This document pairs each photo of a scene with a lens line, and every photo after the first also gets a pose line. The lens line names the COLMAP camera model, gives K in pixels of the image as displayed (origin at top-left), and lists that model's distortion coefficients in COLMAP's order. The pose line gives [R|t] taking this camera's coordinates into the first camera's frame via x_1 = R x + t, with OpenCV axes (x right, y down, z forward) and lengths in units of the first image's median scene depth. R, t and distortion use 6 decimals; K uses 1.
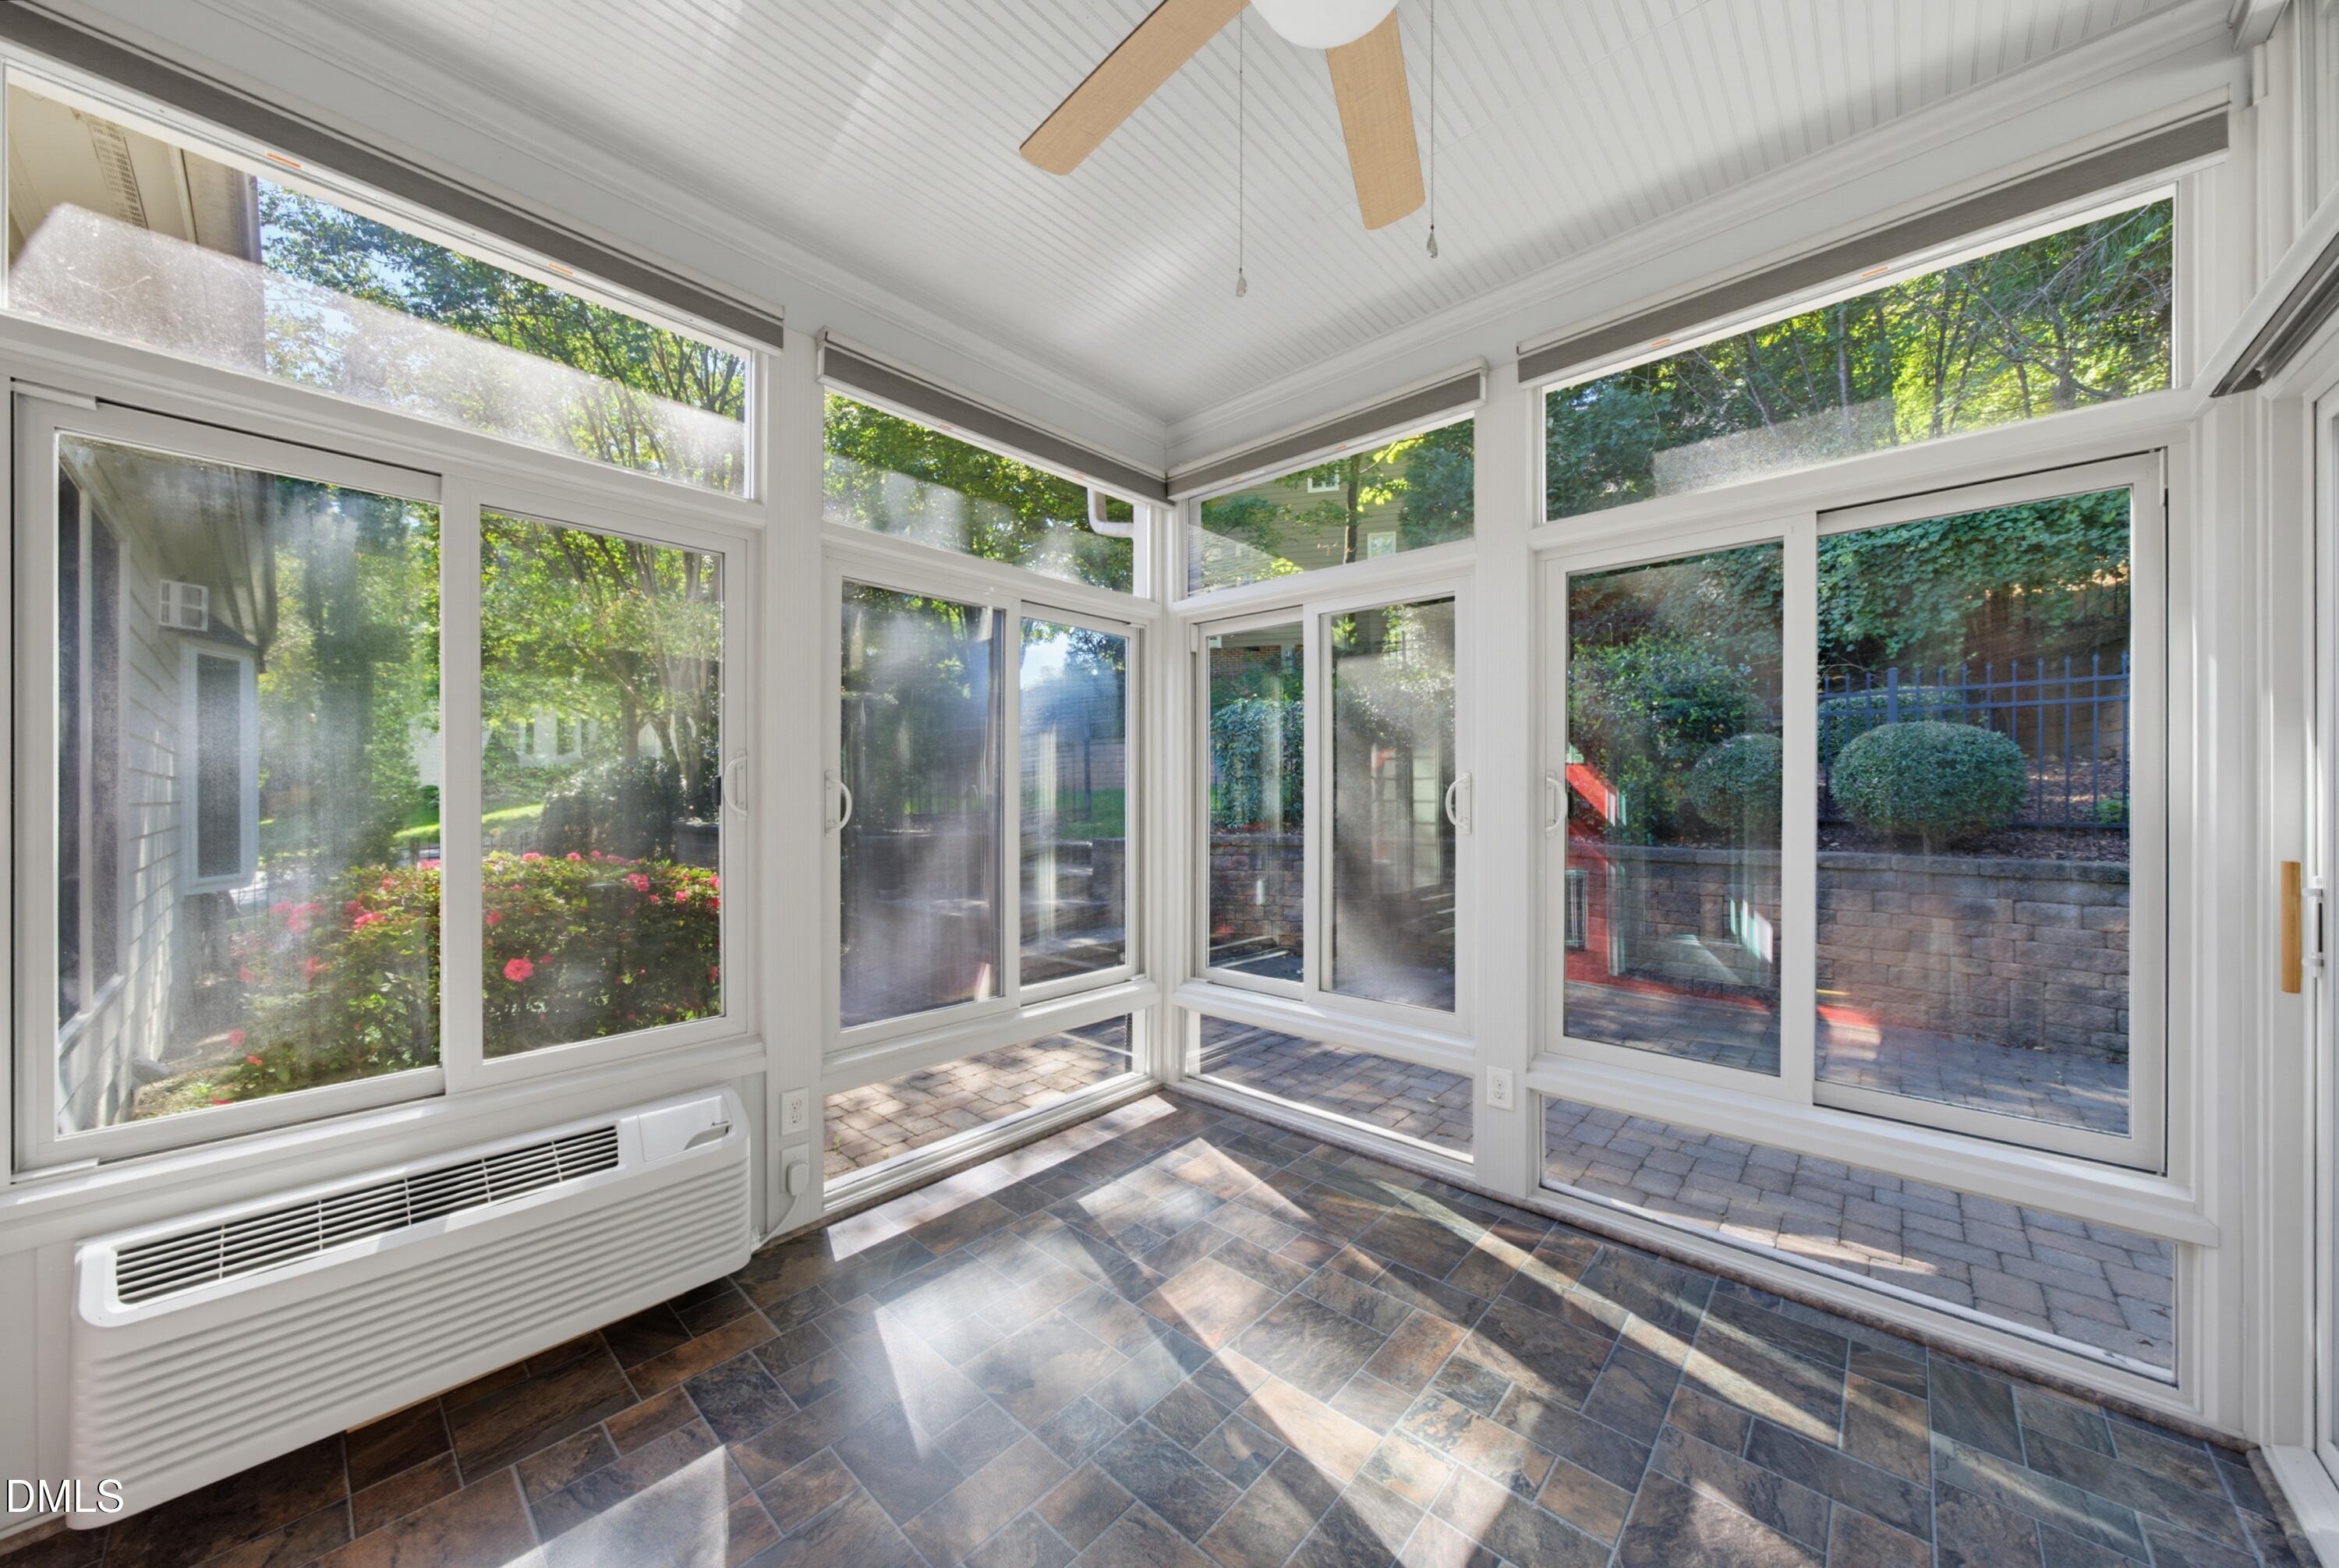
lens RADIAL K [[807.5, 0, 1172.6], [0, 807.5, 801.2], [0, 0, 1]] dist [-0.000528, -0.000095]
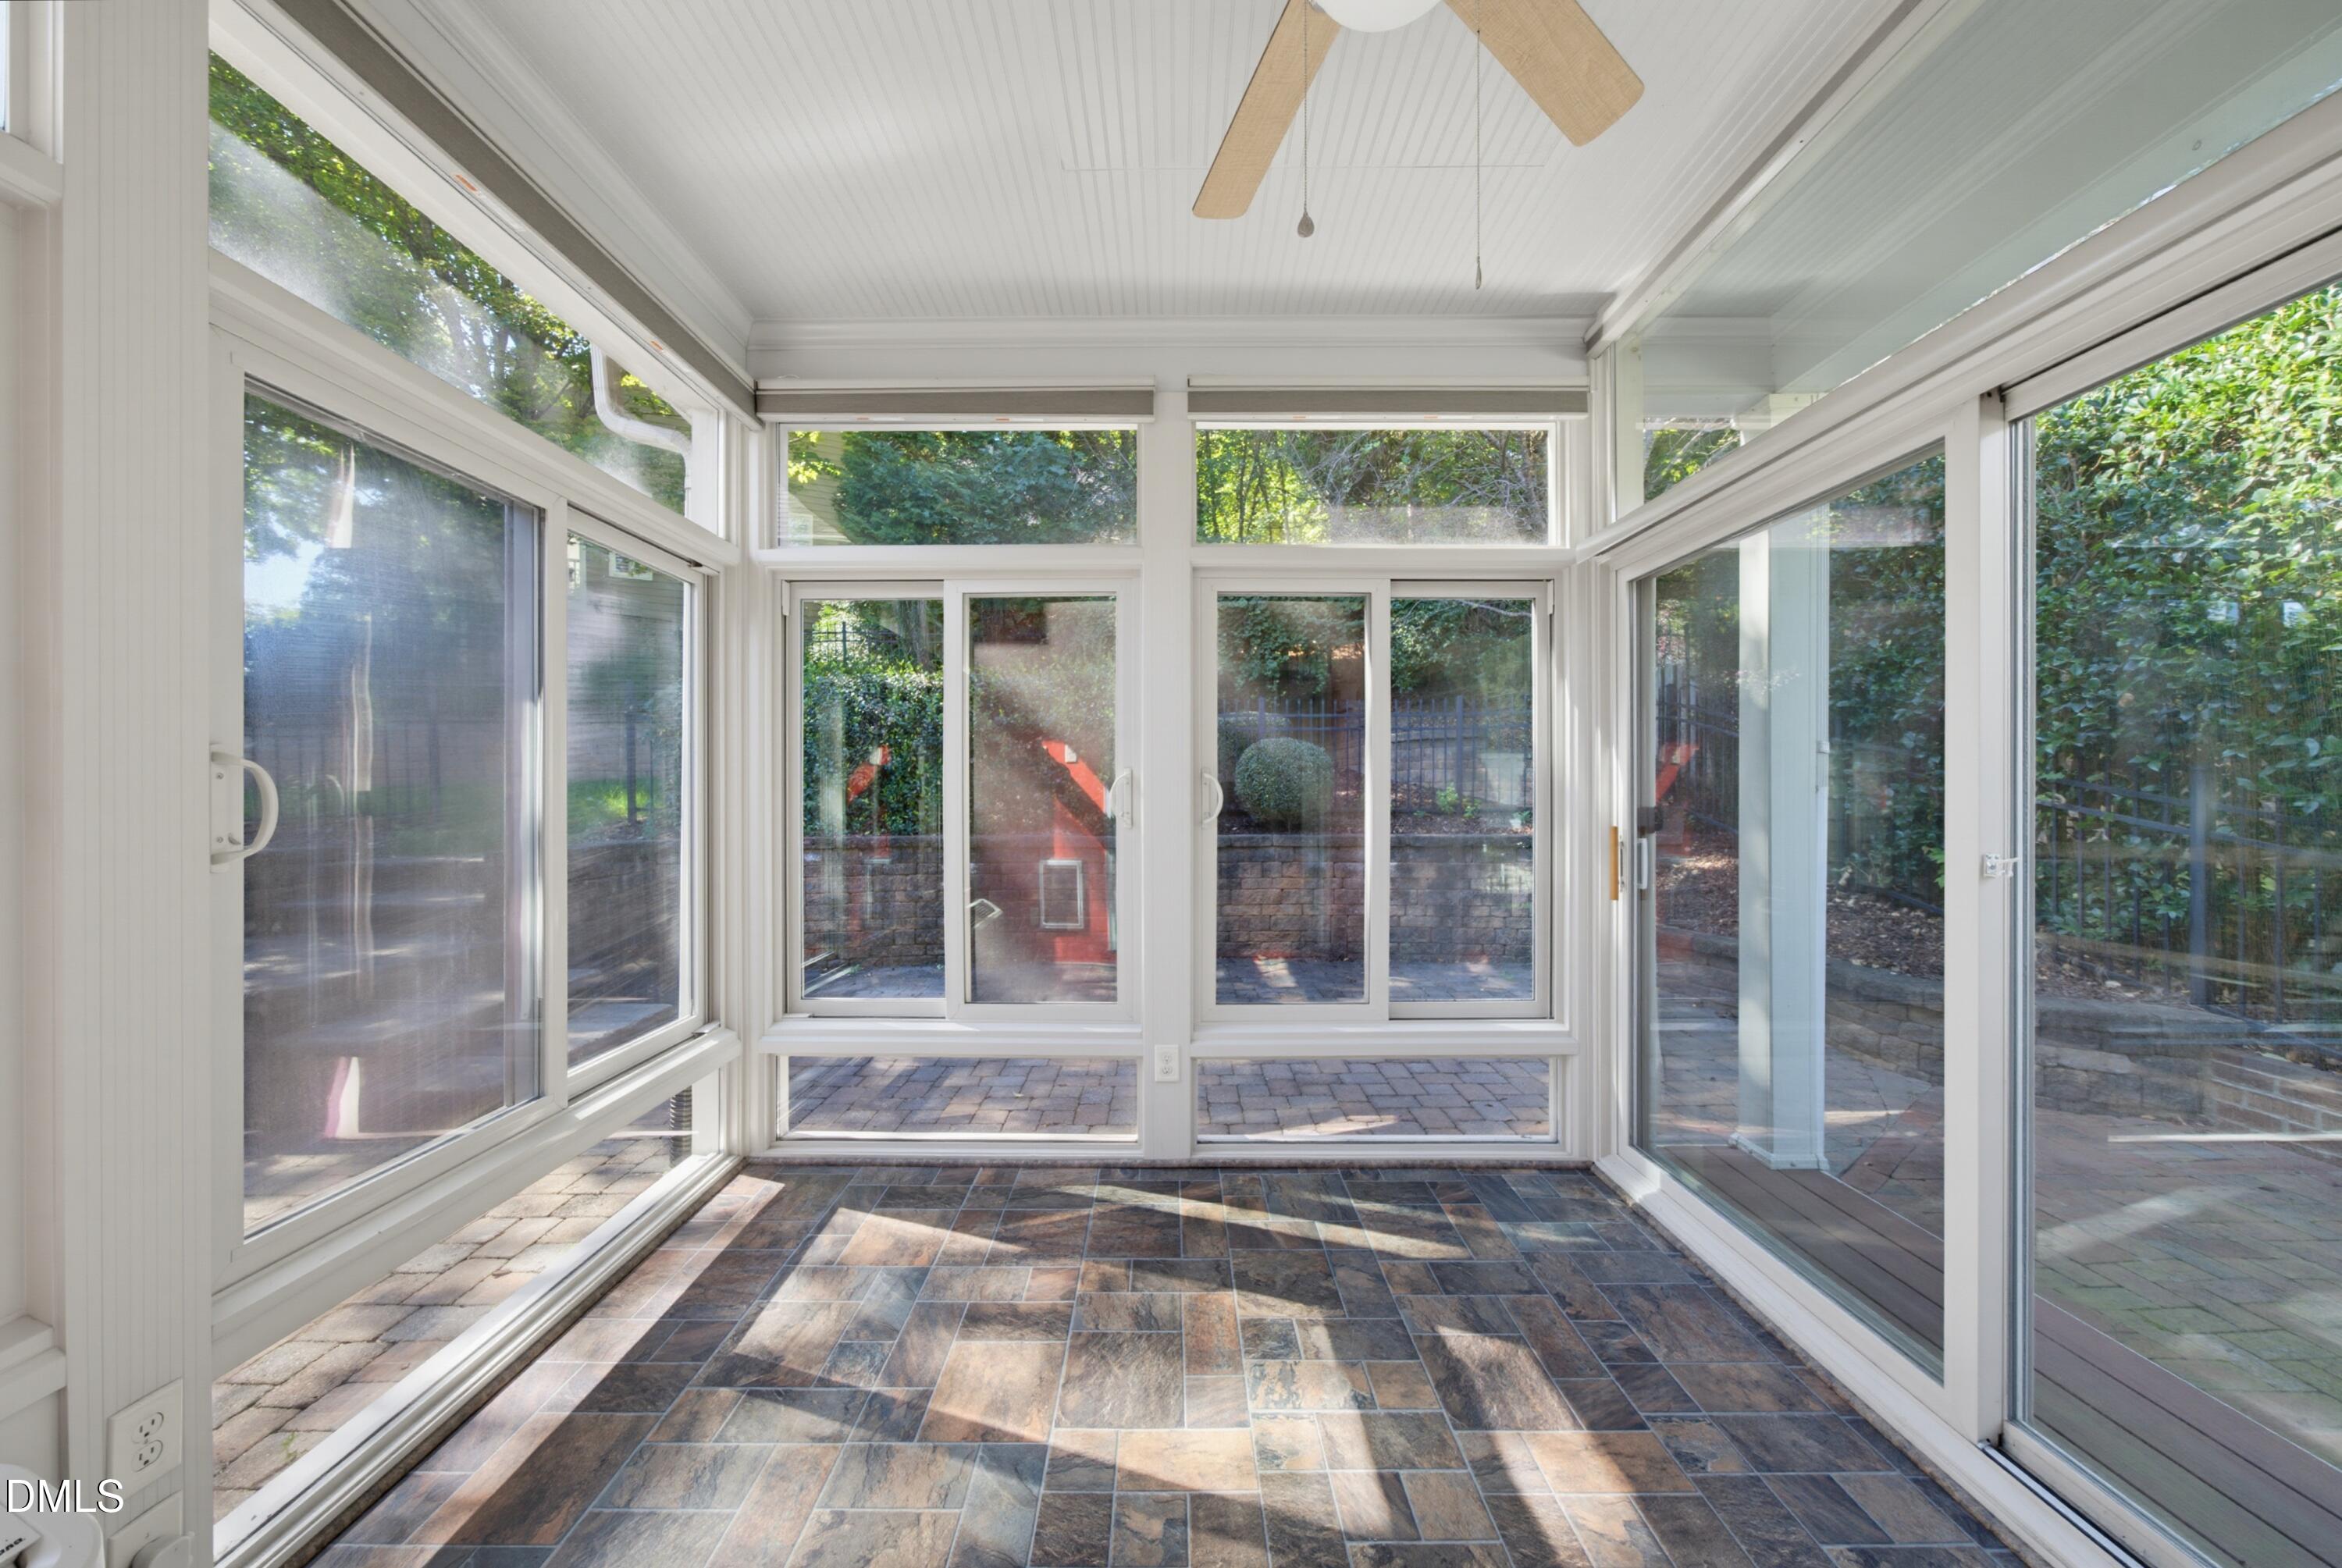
lens RADIAL K [[790.0, 0, 1161.7], [0, 790.0, 795.4], [0, 0, 1]] dist [-0.030647, 0.010471]
pose [[0.745718, -0.002503, 0.666257, -0.299357], [0.007127, 0.999966, -0.004221, 0.005422], [-0.666224, 0.007896, 0.745710, 0.227679]]
